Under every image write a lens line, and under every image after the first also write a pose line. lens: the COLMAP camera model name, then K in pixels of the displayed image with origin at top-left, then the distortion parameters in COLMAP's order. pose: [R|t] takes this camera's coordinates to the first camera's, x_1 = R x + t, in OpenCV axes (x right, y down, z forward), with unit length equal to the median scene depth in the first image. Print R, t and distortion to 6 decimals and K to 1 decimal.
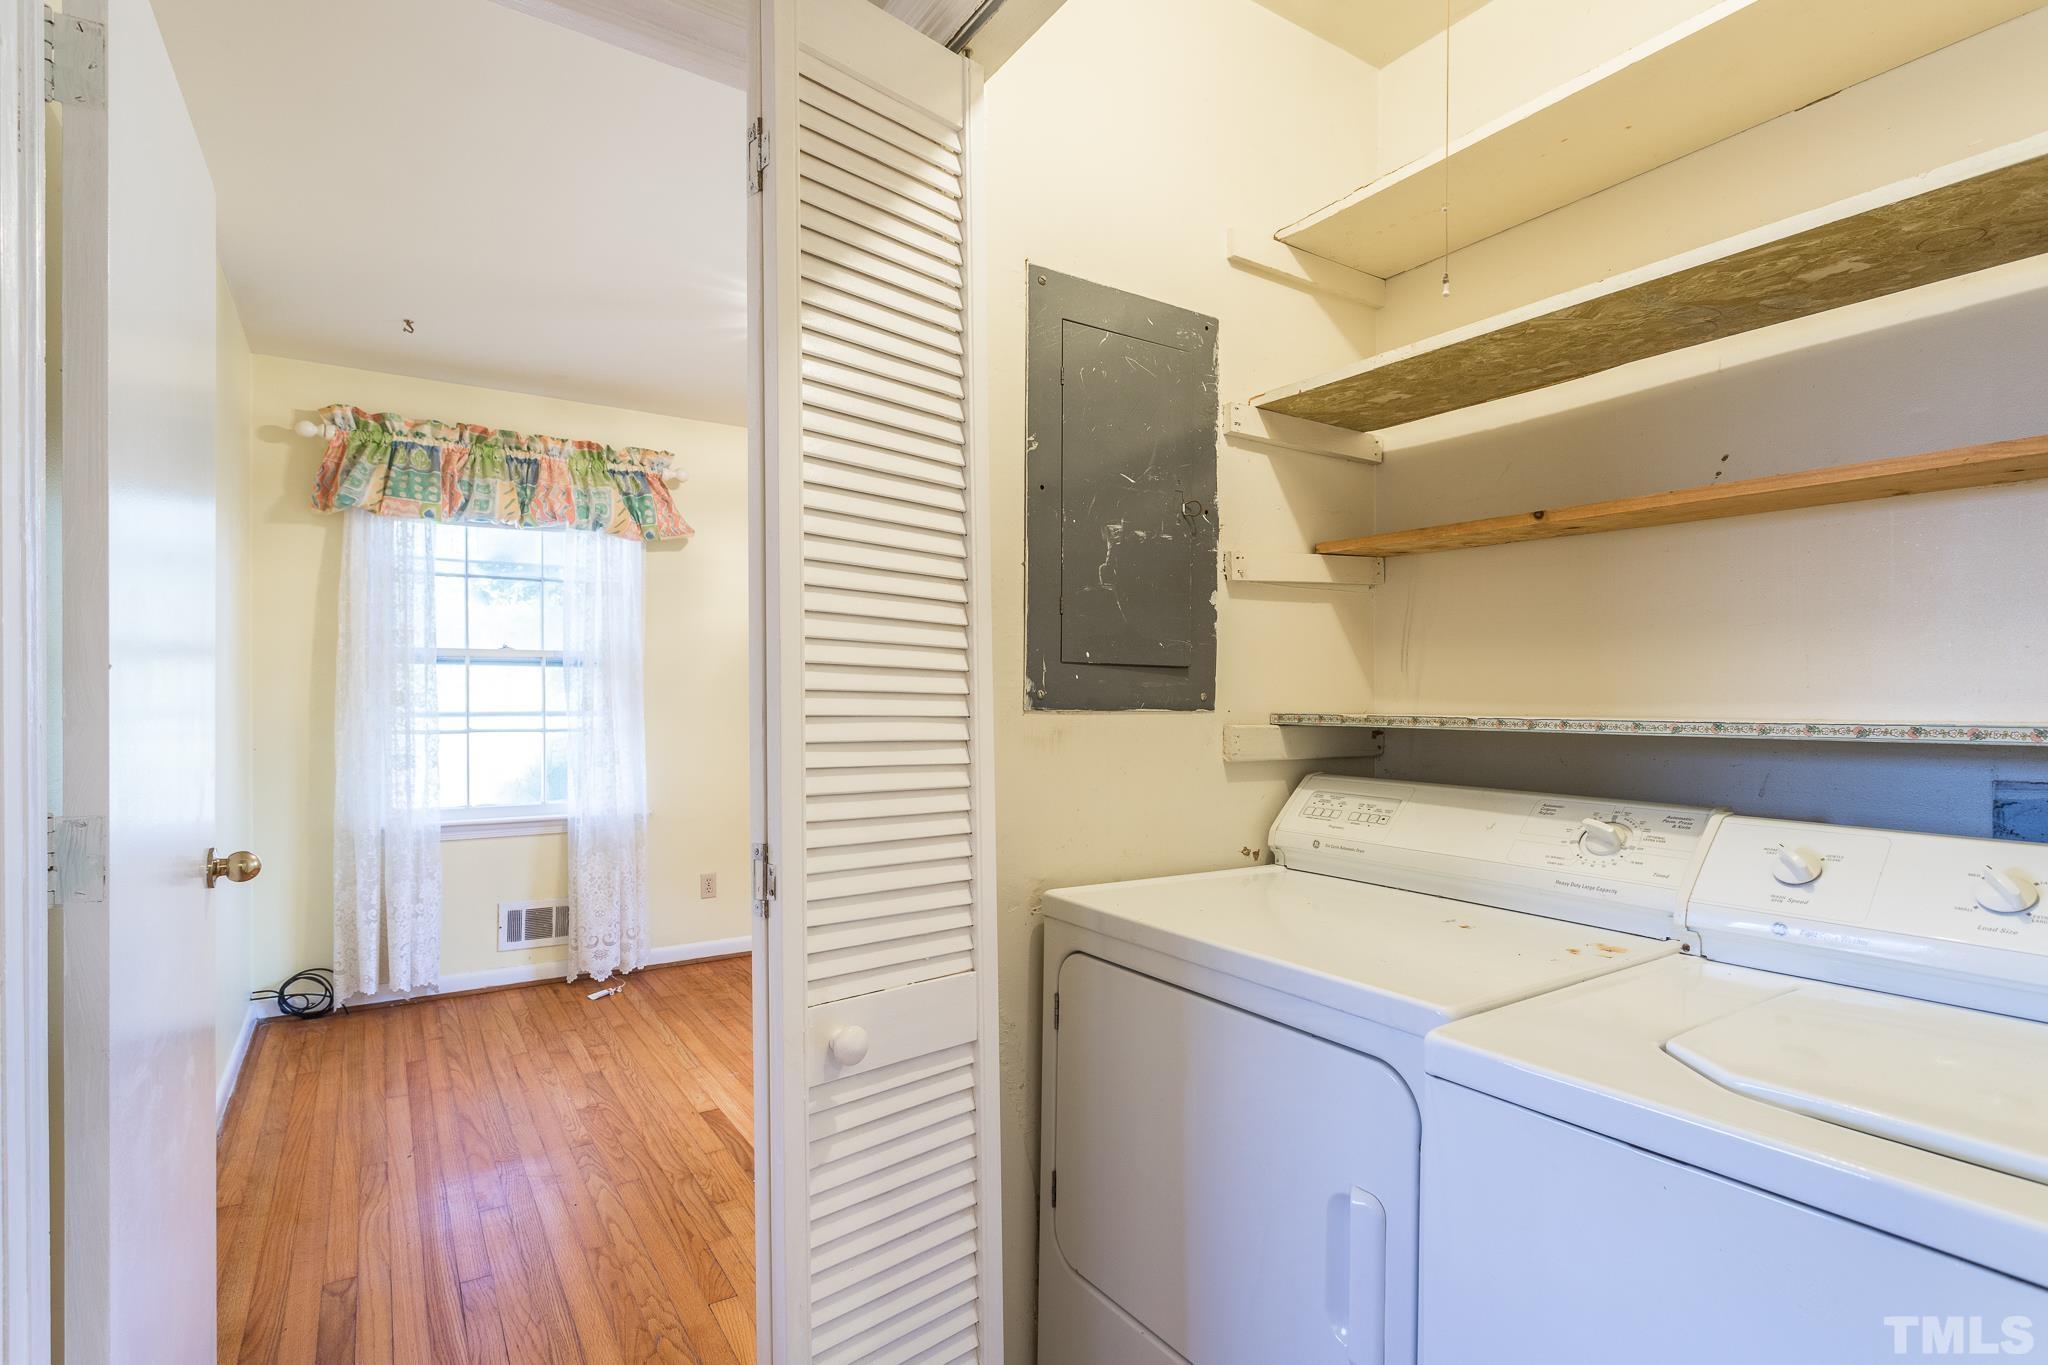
lens RADIAL K [[980.9, 0, 1020.1], [0, 980.9, 691.0], [0, 0, 1]] dist [0.000728, 0.000203]
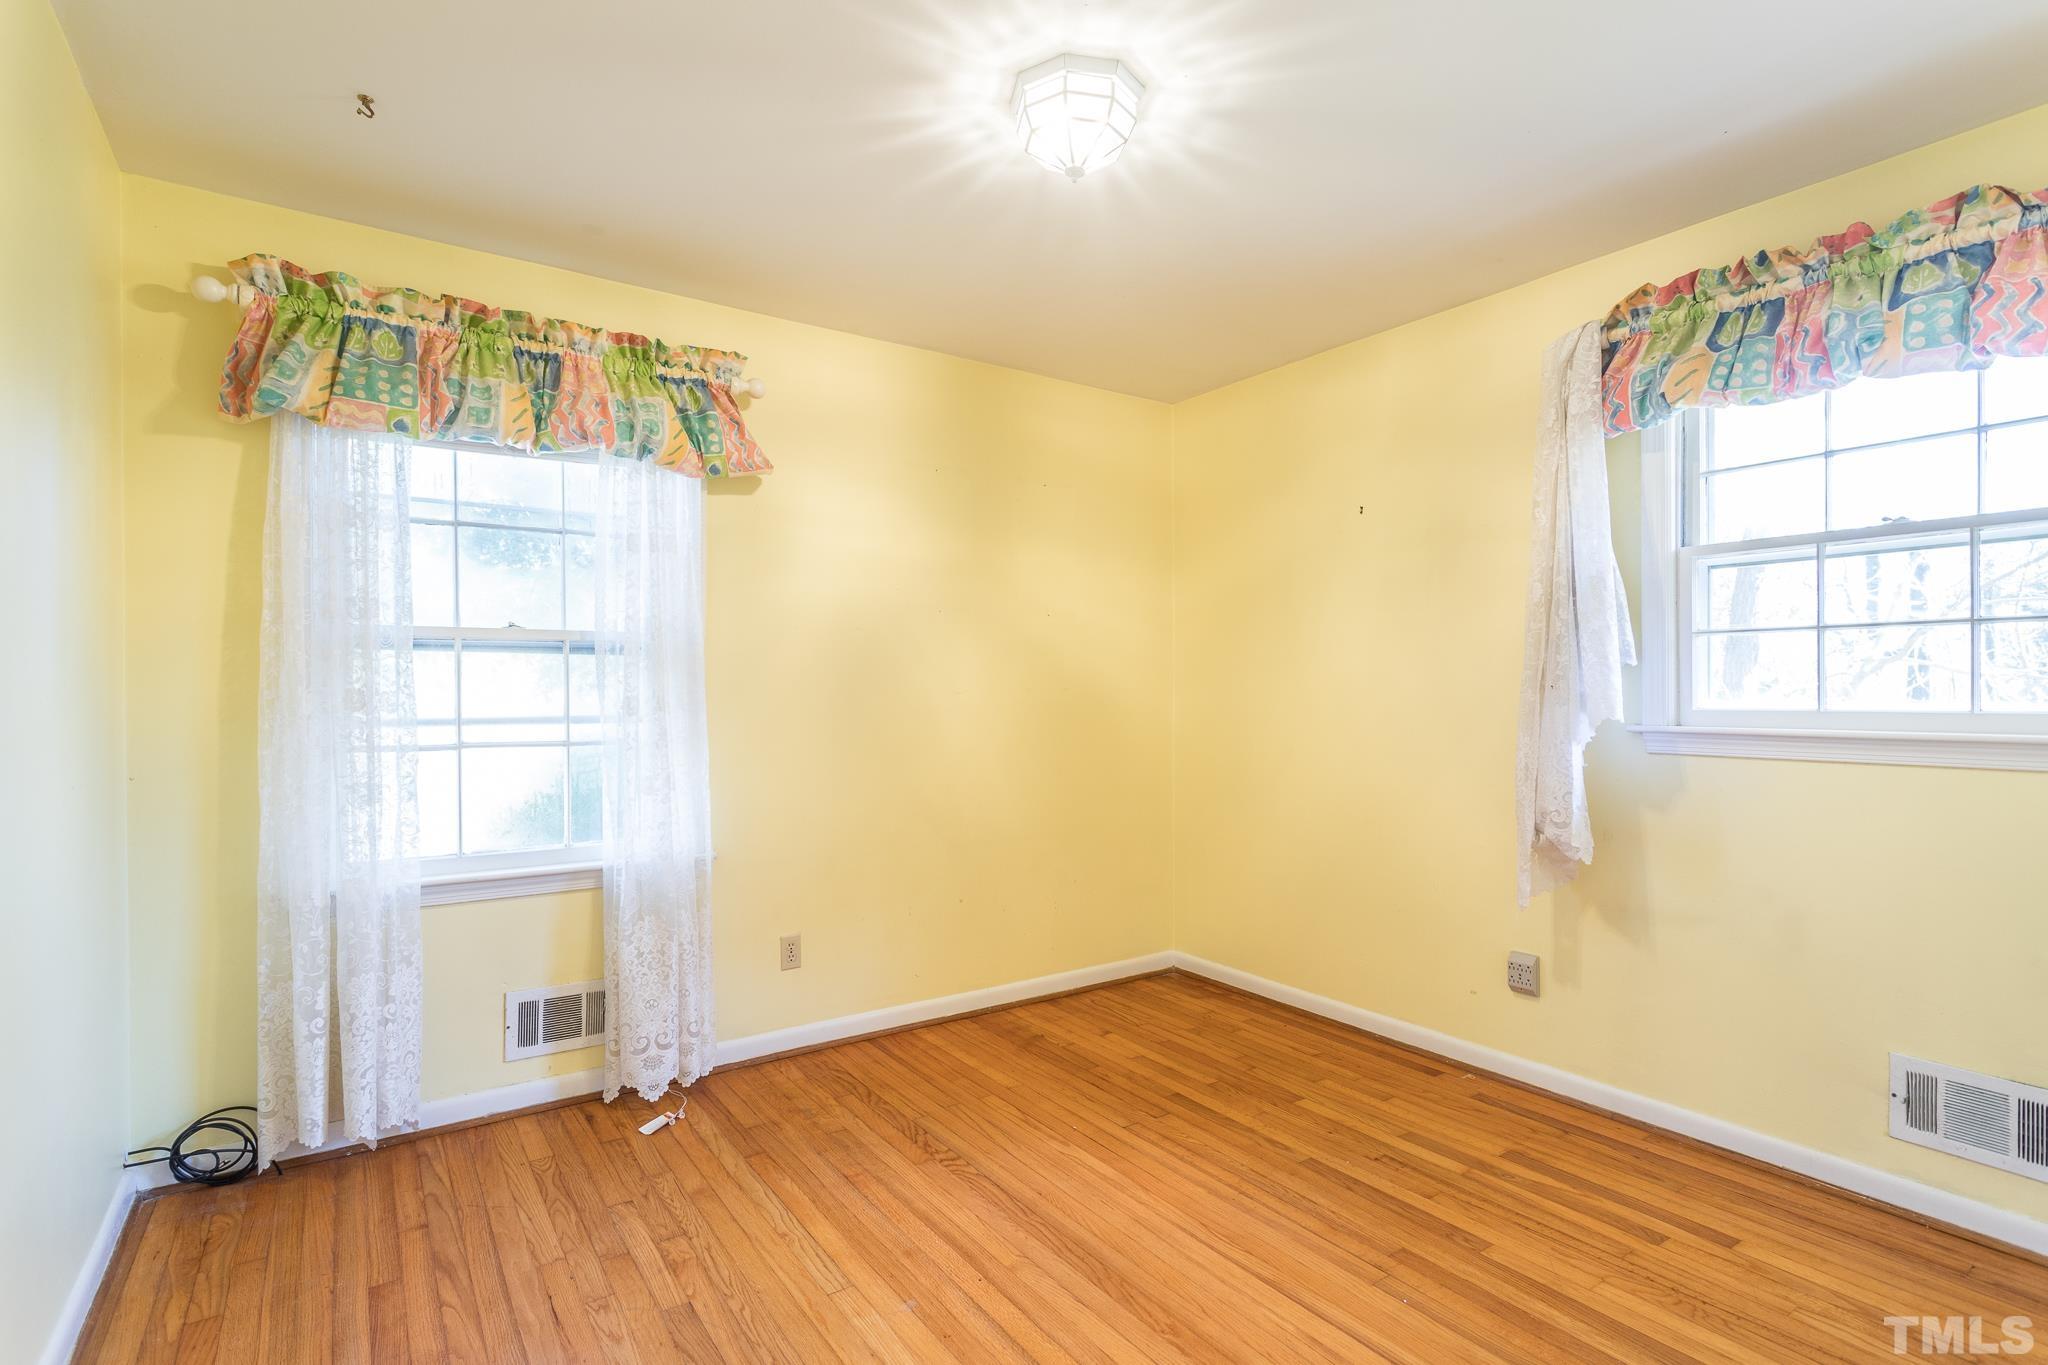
lens RADIAL K [[974.3, 0, 1023.0], [0, 974.3, 688.2], [0, 0, 1]] dist [0.003420, 0.000404]
pose [[0.999616, -0.004717, 0.027301, -0.188243], [0.004651, 0.999986, 0.002470, -0.000058], [-0.027312, -0.002343, 0.999624, 0.307980]]
